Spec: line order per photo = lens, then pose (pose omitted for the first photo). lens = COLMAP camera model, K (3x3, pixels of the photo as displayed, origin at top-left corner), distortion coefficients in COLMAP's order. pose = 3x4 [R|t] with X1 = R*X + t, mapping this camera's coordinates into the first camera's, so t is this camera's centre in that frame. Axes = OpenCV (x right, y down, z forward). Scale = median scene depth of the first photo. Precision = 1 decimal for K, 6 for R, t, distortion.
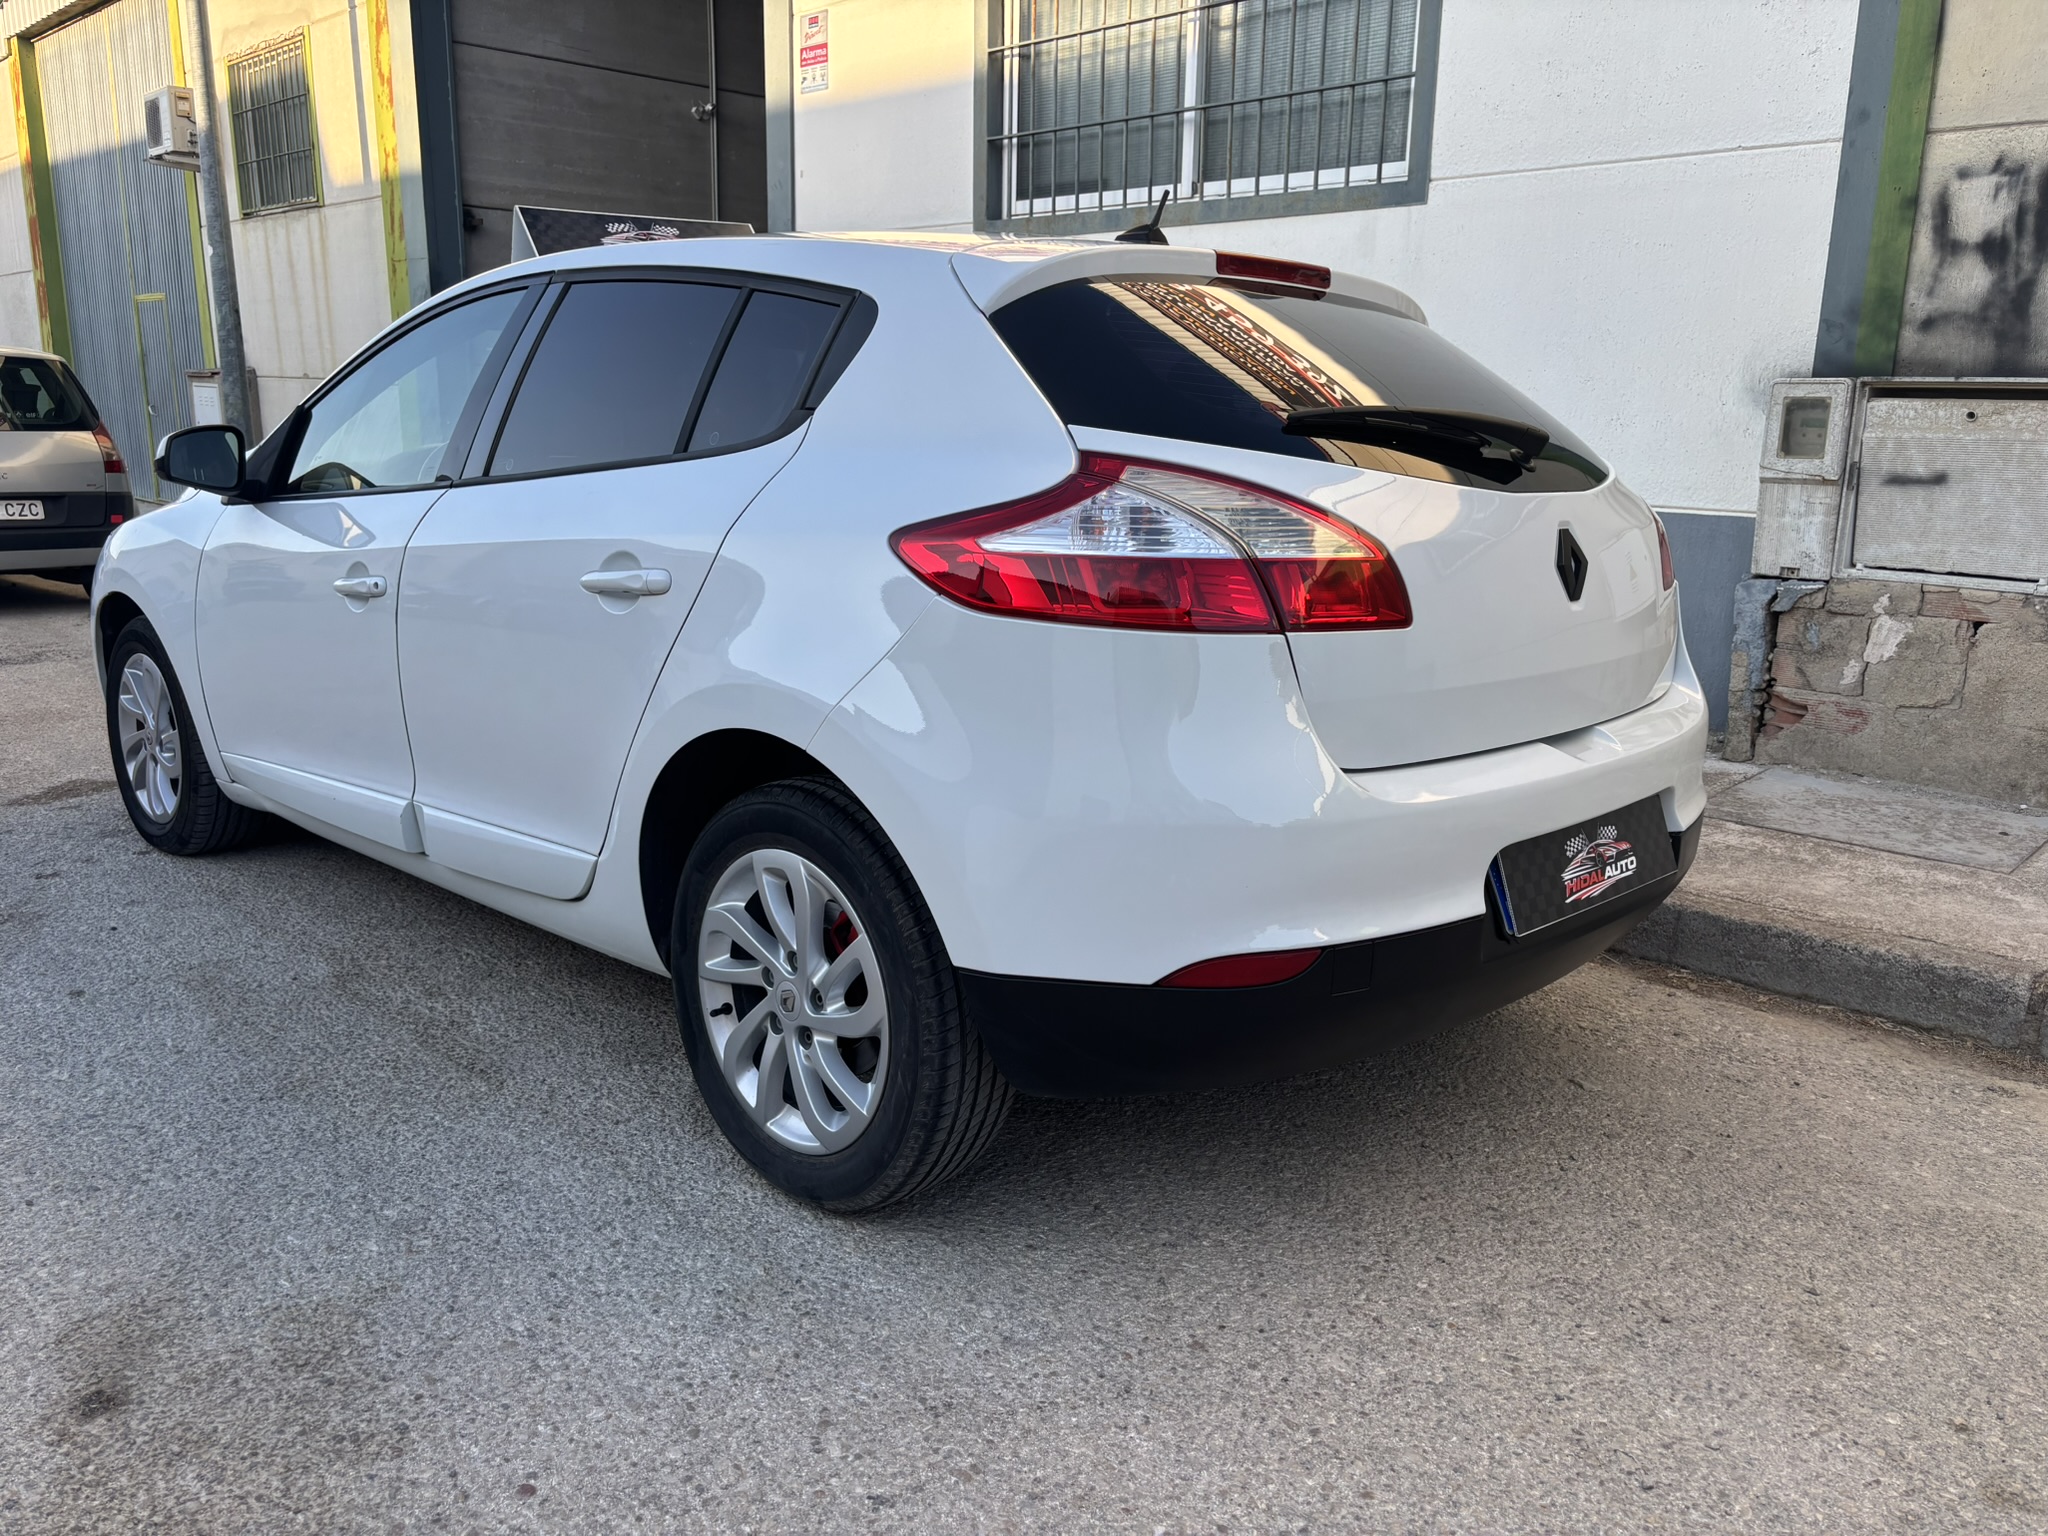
lens RADIAL K [[1554.7, 0, 1013.2], [0, 1554.7, 760.3], [0, 0, 1]] dist [0.045512, -0.047260]
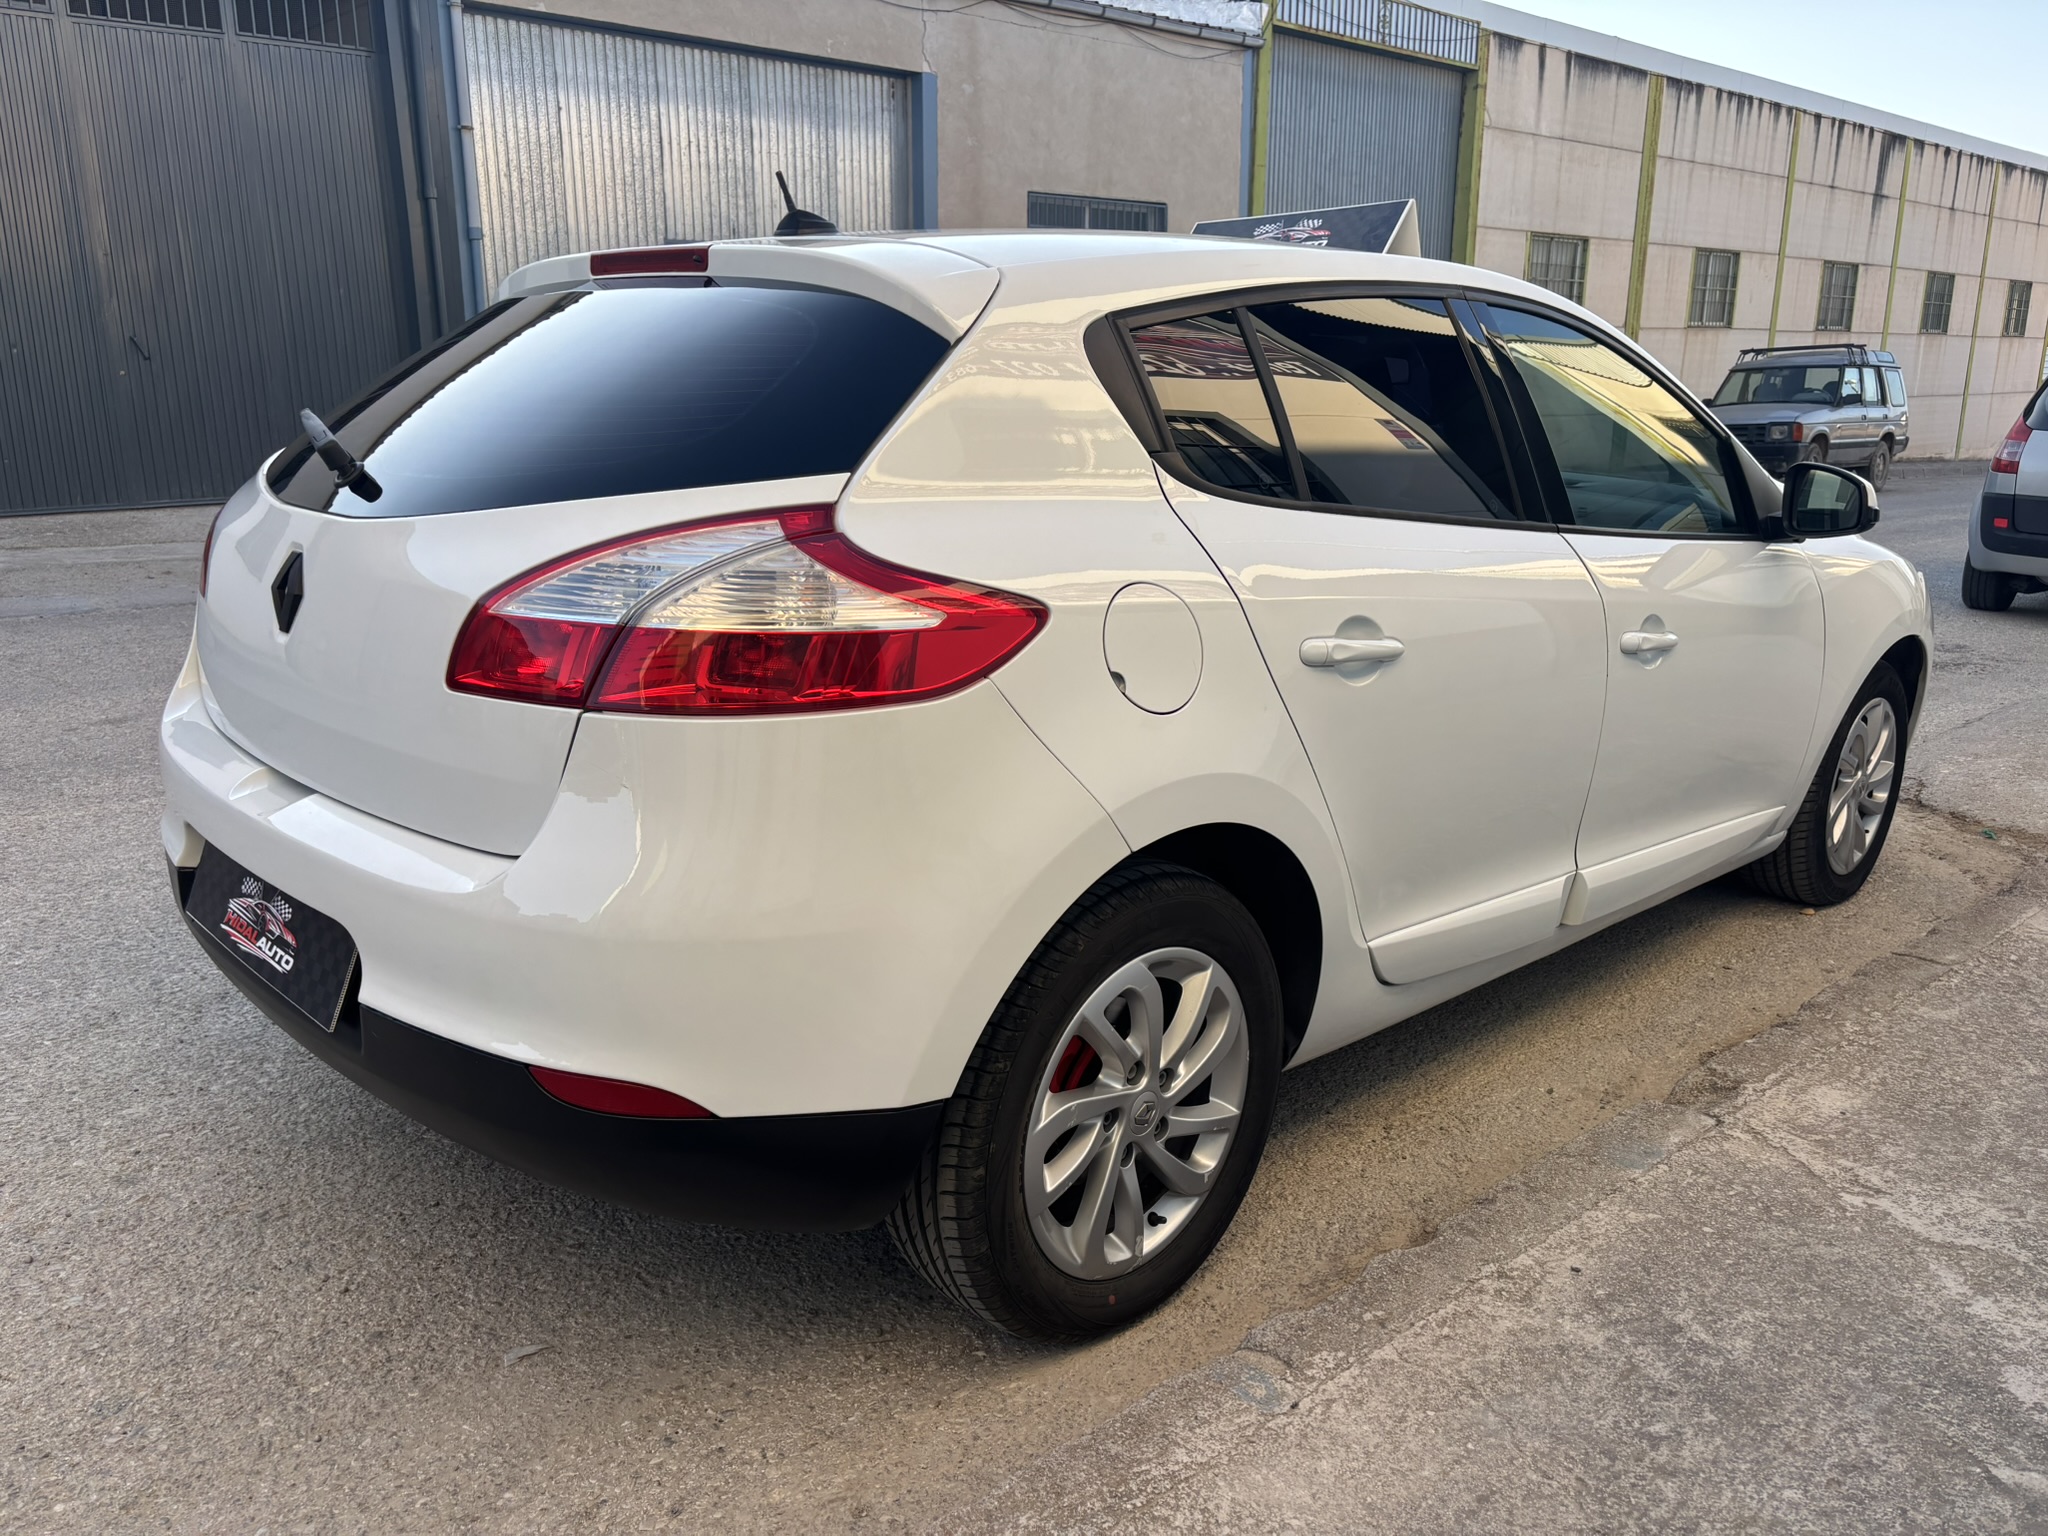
lens RADIAL K [[1554.7, 0, 991.1], [0, 1554.7, 754.1], [0, 0, 1]] dist [0.045512, -0.047260]
pose [[-0.033390, 0.226751, -0.973380, 0.647367], [-0.232029, 0.945555, 0.228229, -0.175713], [0.972136, 0.233473, 0.021041, 0.730046]]
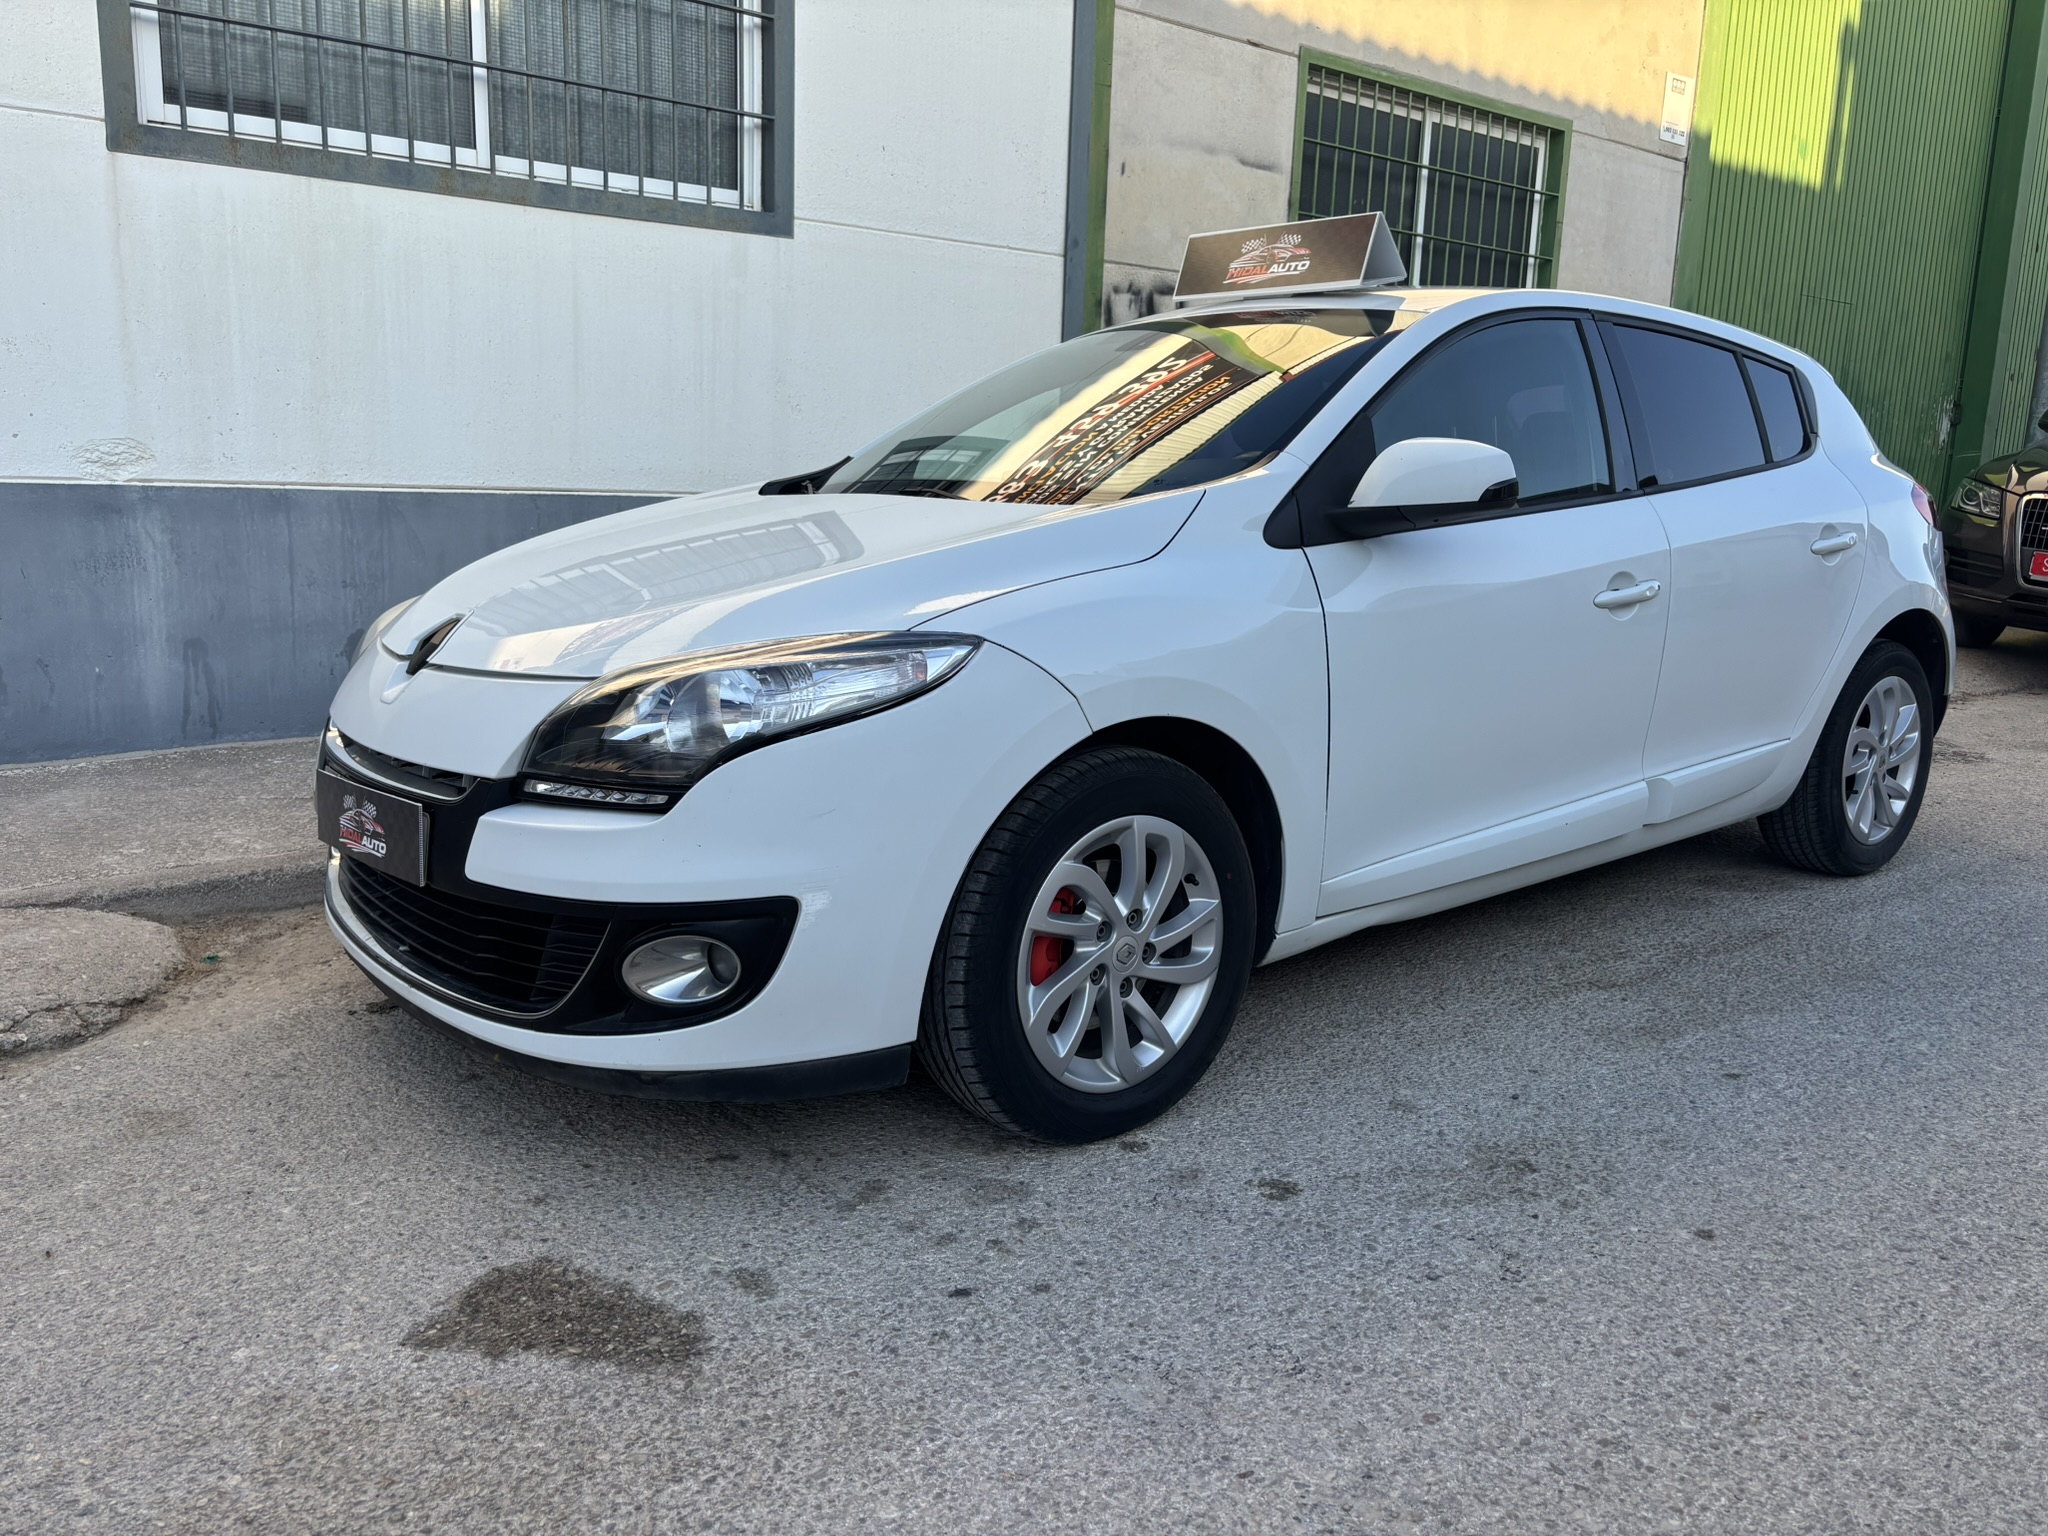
lens RADIAL K [[1554.7, 0, 1029.6], [0, 1554.7, 761.3], [0, 0, 1]] dist [0.045512, -0.047260]
pose [[0.115890, -0.198058, 0.973315, -1.075229], [0.196532, 0.965117, 0.172989, -0.188428], [-0.973625, 0.171240, 0.150772, 0.891839]]
